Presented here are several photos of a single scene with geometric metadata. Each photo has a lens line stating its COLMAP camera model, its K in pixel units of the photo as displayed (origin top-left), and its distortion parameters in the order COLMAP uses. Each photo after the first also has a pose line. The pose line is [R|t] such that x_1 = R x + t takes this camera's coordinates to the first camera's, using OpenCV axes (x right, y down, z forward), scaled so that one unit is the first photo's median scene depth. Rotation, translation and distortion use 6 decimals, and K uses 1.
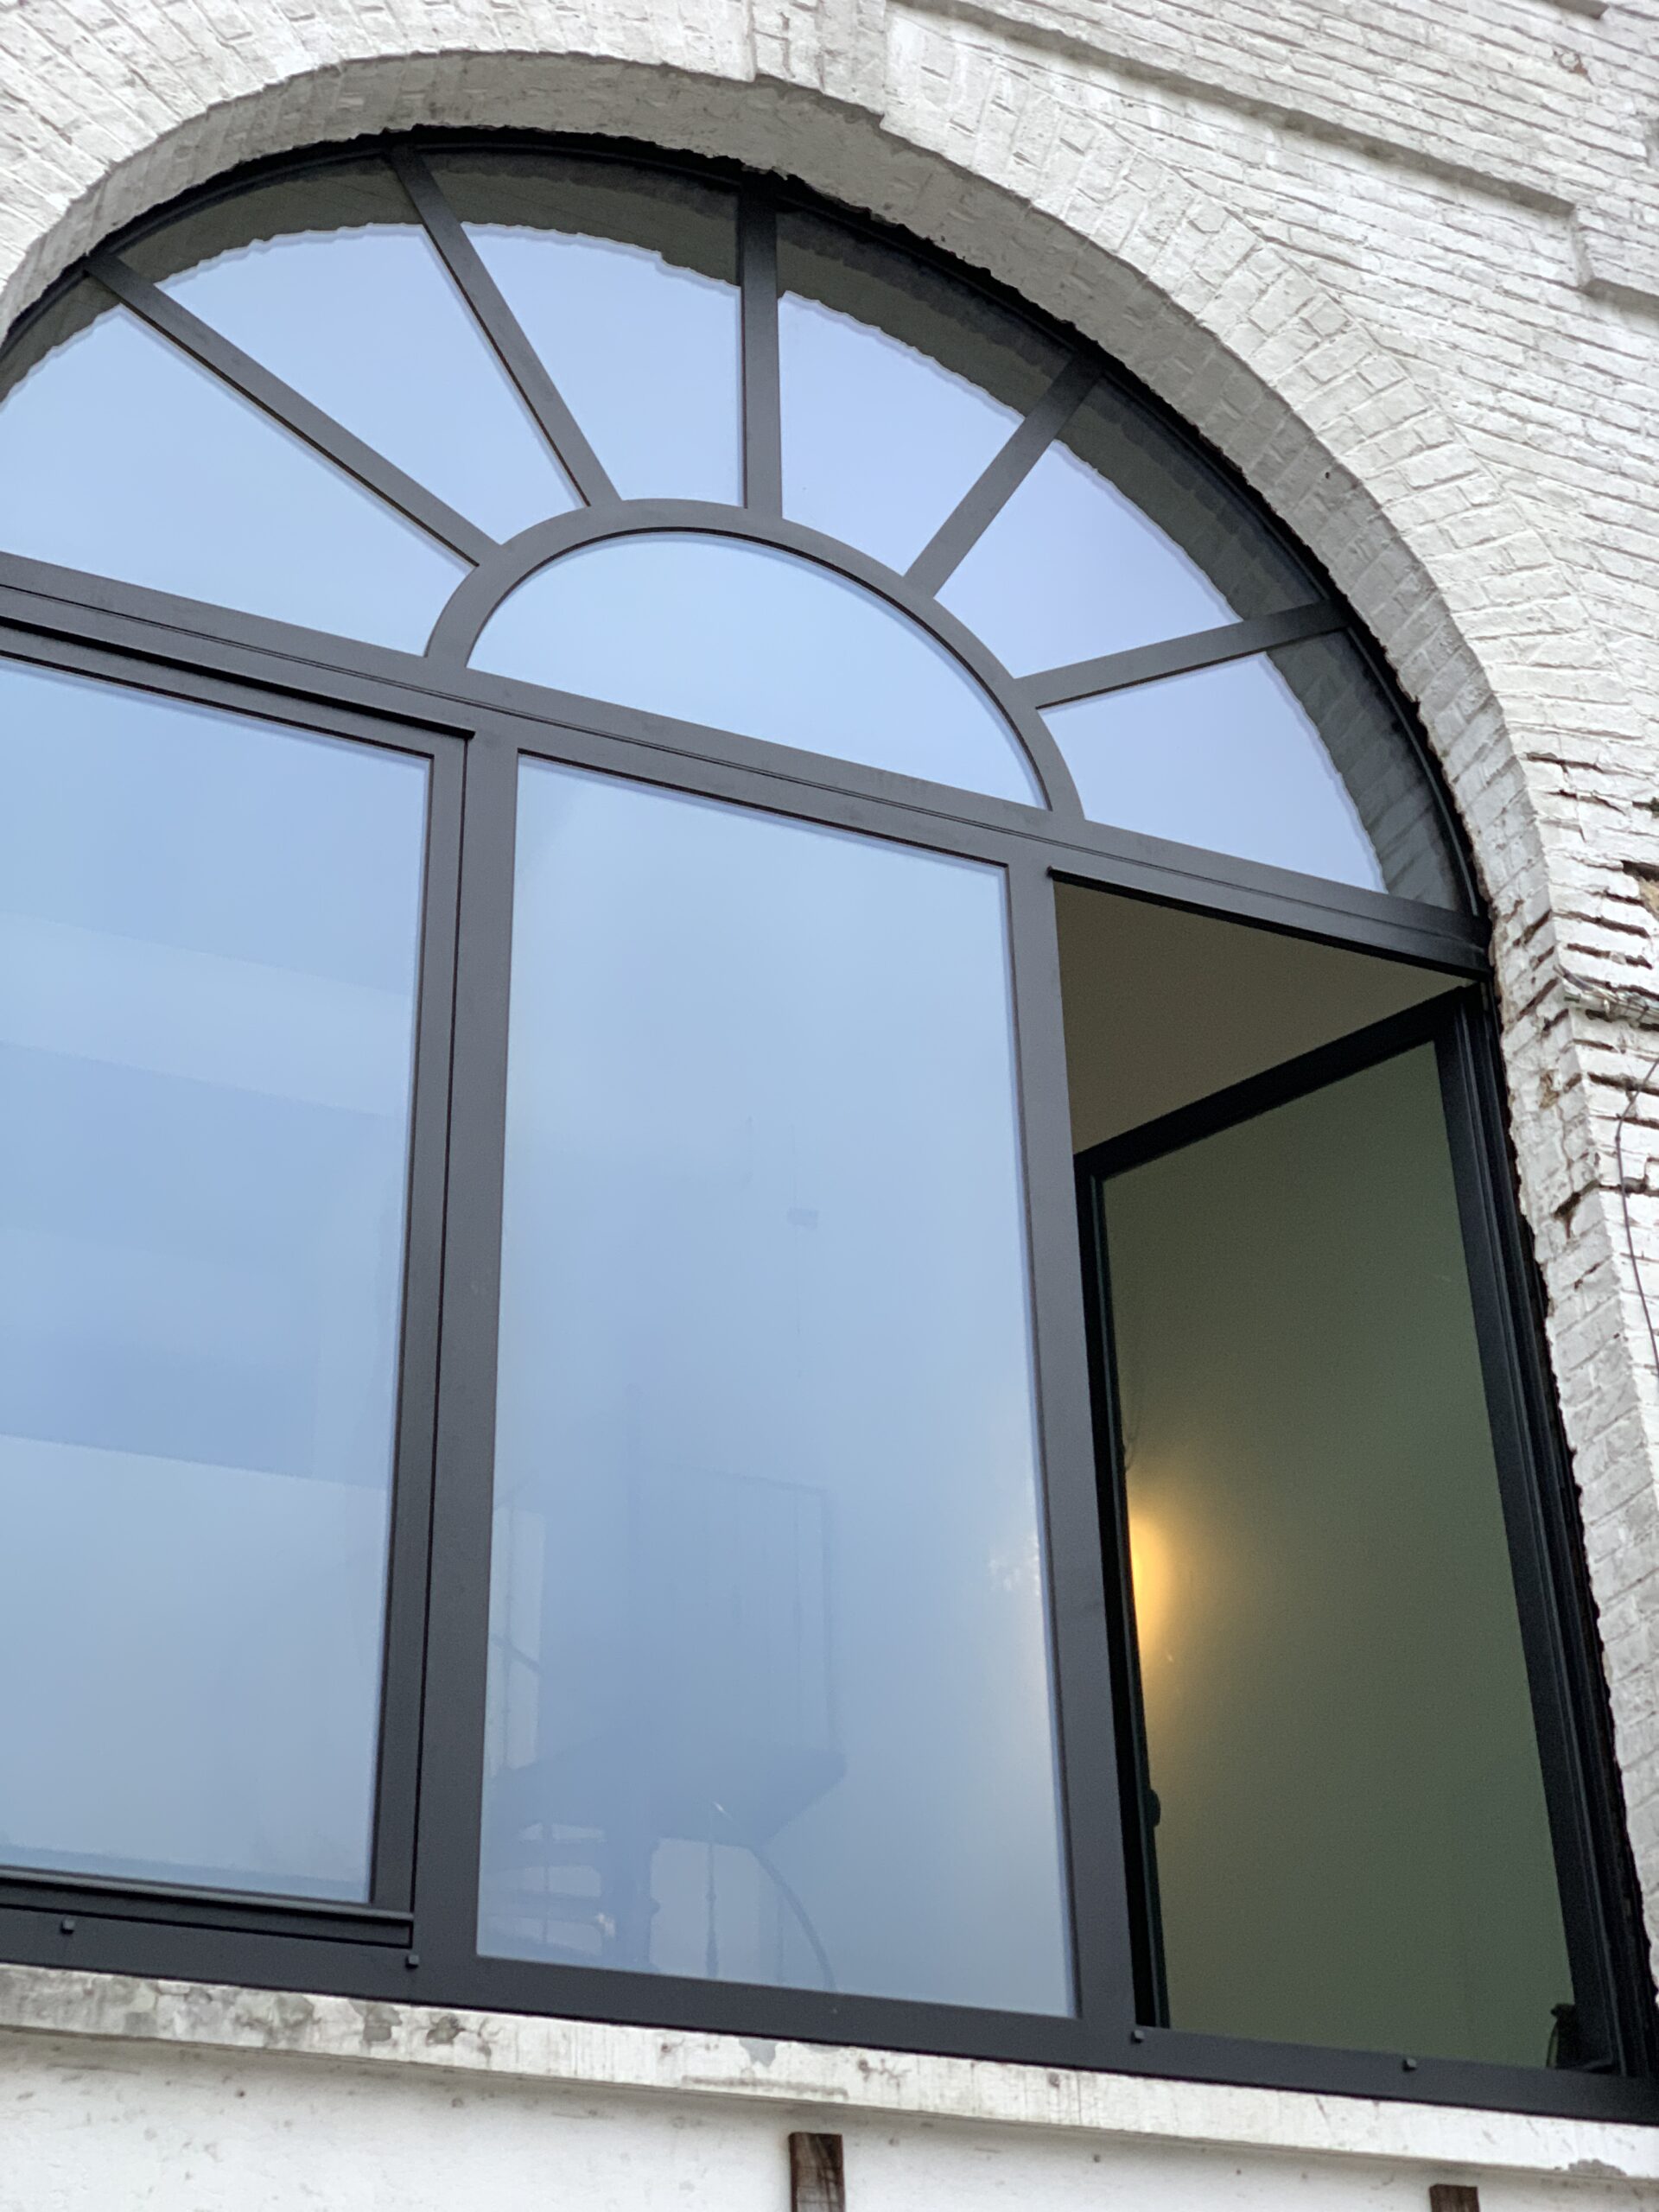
lens RADIAL K [[3295.1, 0, 831.6], [0, 3295.1, 1178.7], [0, 0, 1]] dist [0.033572, 0.000000]
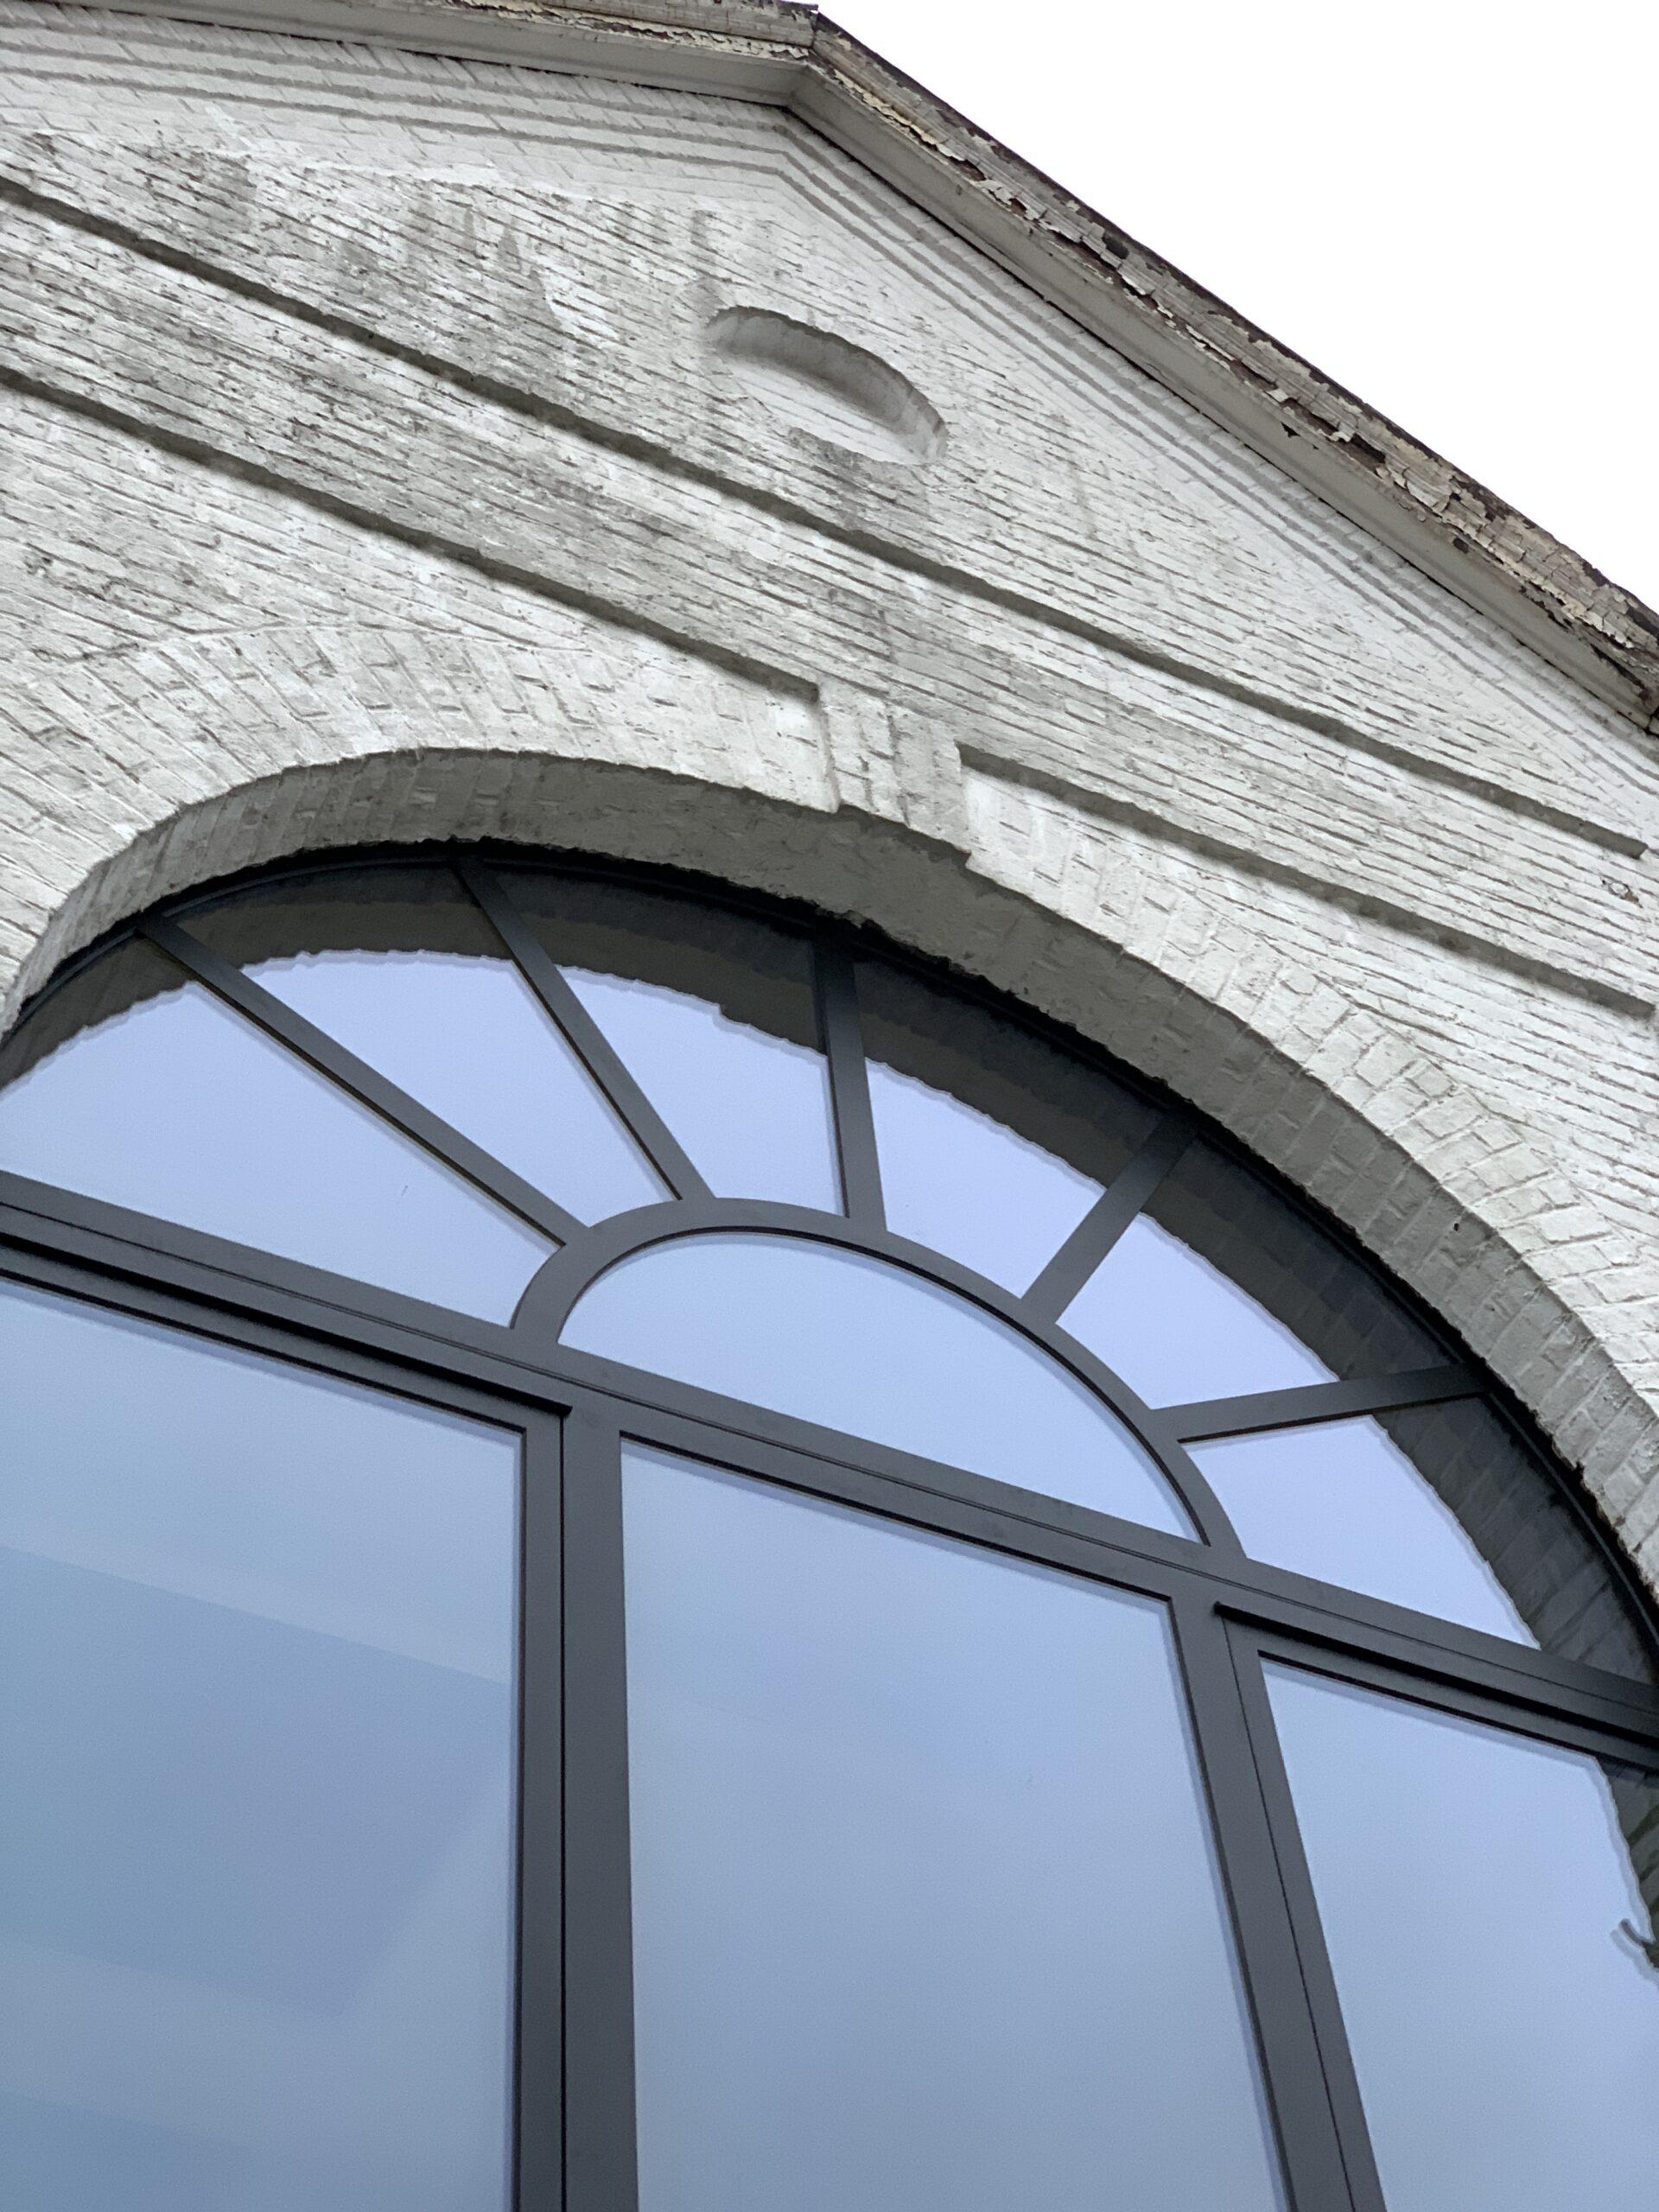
lens RADIAL K [[3295.1, 0, 816.4], [0, 3295.1, 1093.6], [0, 0, 1]] dist [0.033572, 0.000000]
pose [[0.998363, 0.008548, 0.056545, -0.083035], [0.013048, 0.928635, -0.370765, 0.093732], [-0.055679, 0.370896, 0.927004, 0.157824]]
